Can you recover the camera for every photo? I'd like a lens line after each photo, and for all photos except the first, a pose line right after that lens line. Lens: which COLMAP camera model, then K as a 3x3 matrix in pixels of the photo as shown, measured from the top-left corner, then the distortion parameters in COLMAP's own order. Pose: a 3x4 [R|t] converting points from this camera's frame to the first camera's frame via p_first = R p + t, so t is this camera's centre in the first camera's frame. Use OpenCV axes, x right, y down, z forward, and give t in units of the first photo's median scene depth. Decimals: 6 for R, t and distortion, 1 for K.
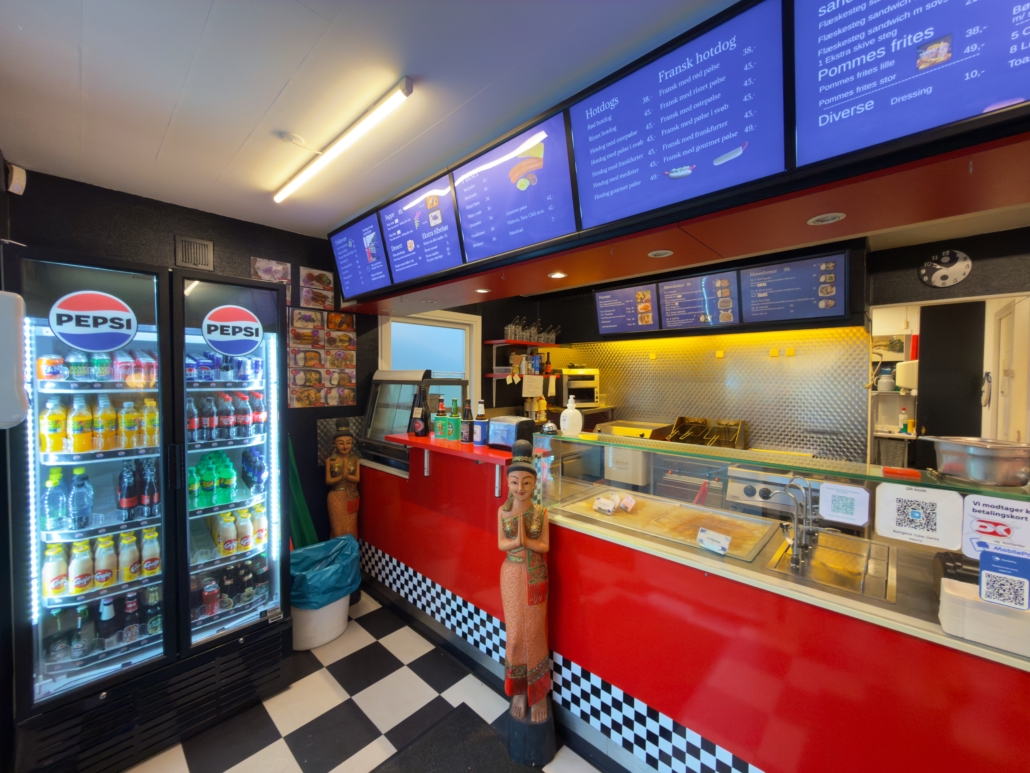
lens RADIAL K [[410.2, 0, 513.8], [0, 410.2, 386.0], [0, 0, 1]] dist [0.000172, 0.000705]
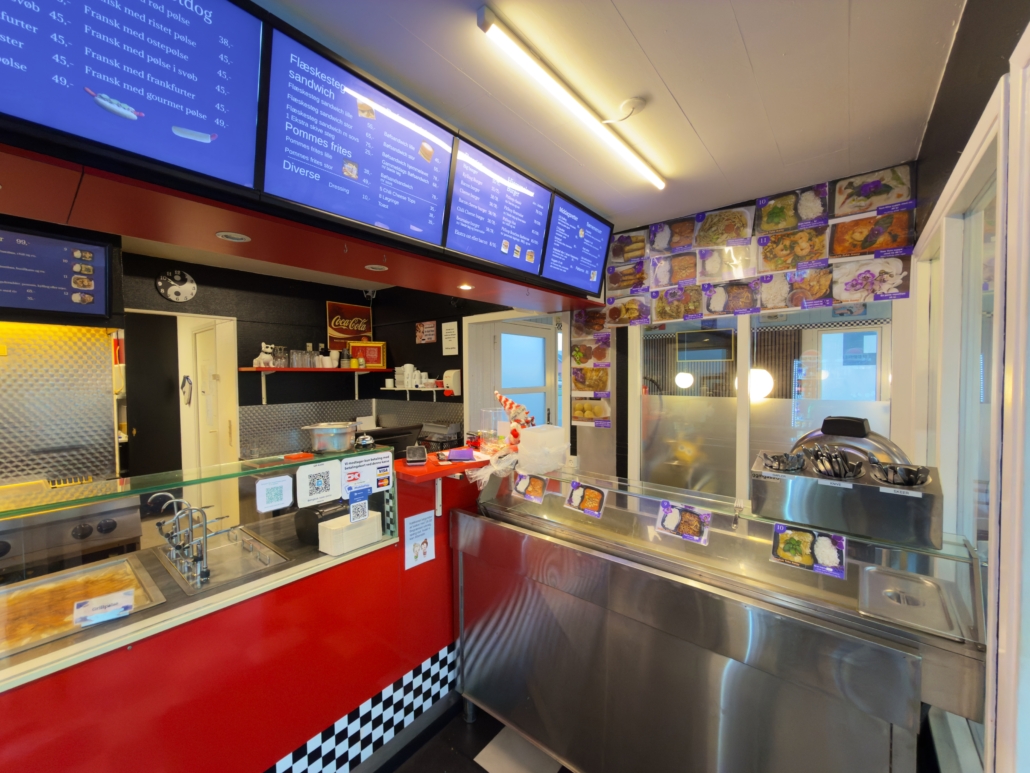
lens RADIAL K [[410.2, 0, 514.3], [0, 410.2, 386.6], [0, 0, 1]] dist [0.000172, 0.000705]
pose [[-0.068163, -0.030894, 0.997196, -0.167244], [0.033949, 0.998870, 0.033267, -0.013478], [-0.997096, 0.036121, -0.067038, 0.163998]]
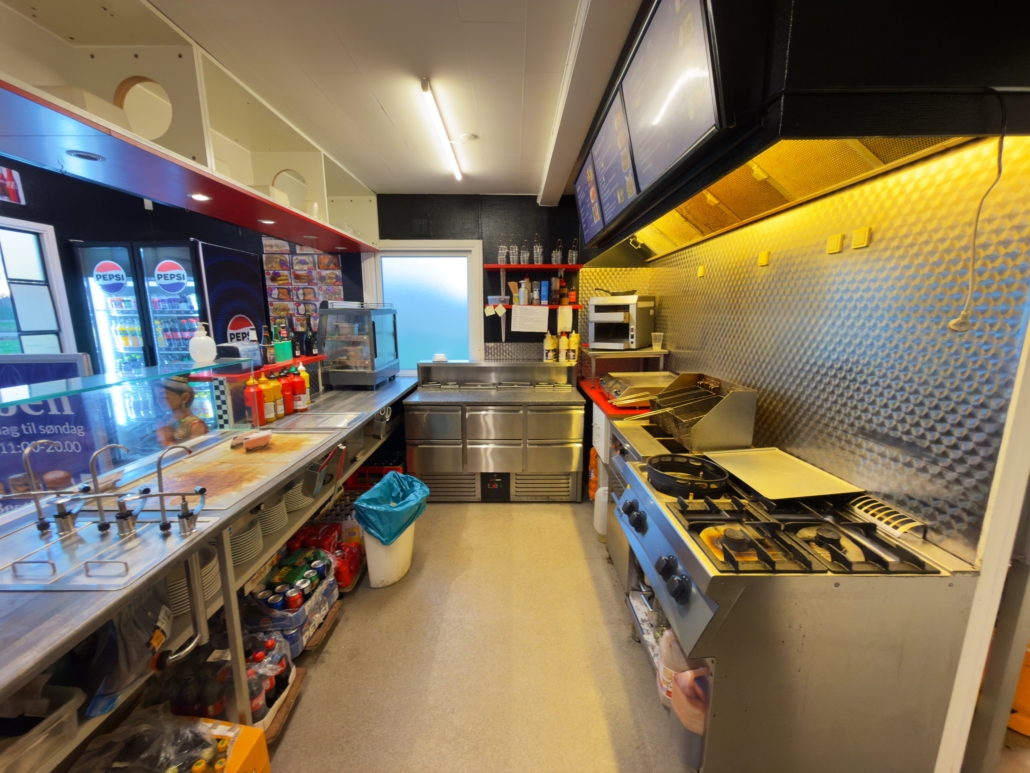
lens RADIAL K [[410.2, 0, 515.2], [0, 410.2, 388.0], [0, 0, 1]] dist [0.000172, 0.000705]
pose [[0.692205, 0.131998, -0.709527, 0.973877], [-0.016258, 0.985734, 0.167522, -0.000793], [0.721518, -0.104424, 0.684476, 0.585331]]
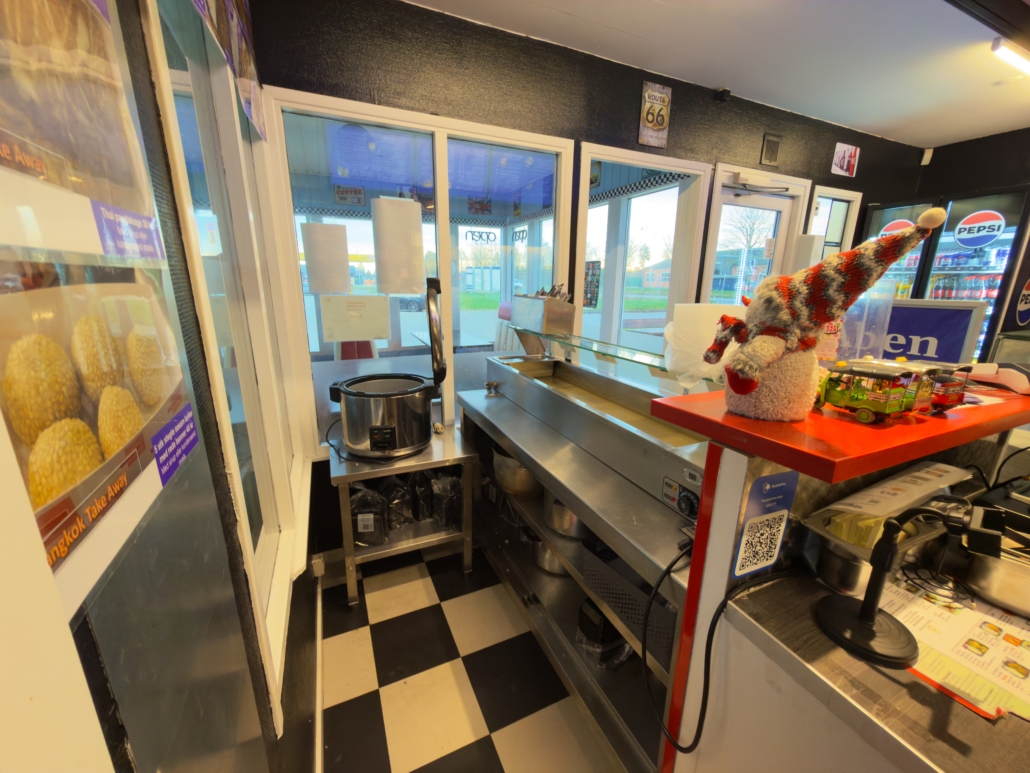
lens RADIAL K [[410.2, 0, 512.8], [0, 410.2, 386.2], [0, 0, 1]] dist [0.000172, 0.000705]
pose [[-0.372609, 0.227315, -0.899717, 0.952569], [-0.038880, 0.964859, 0.259875, 0.059888], [0.927174, 0.131812, -0.350677, 0.041967]]
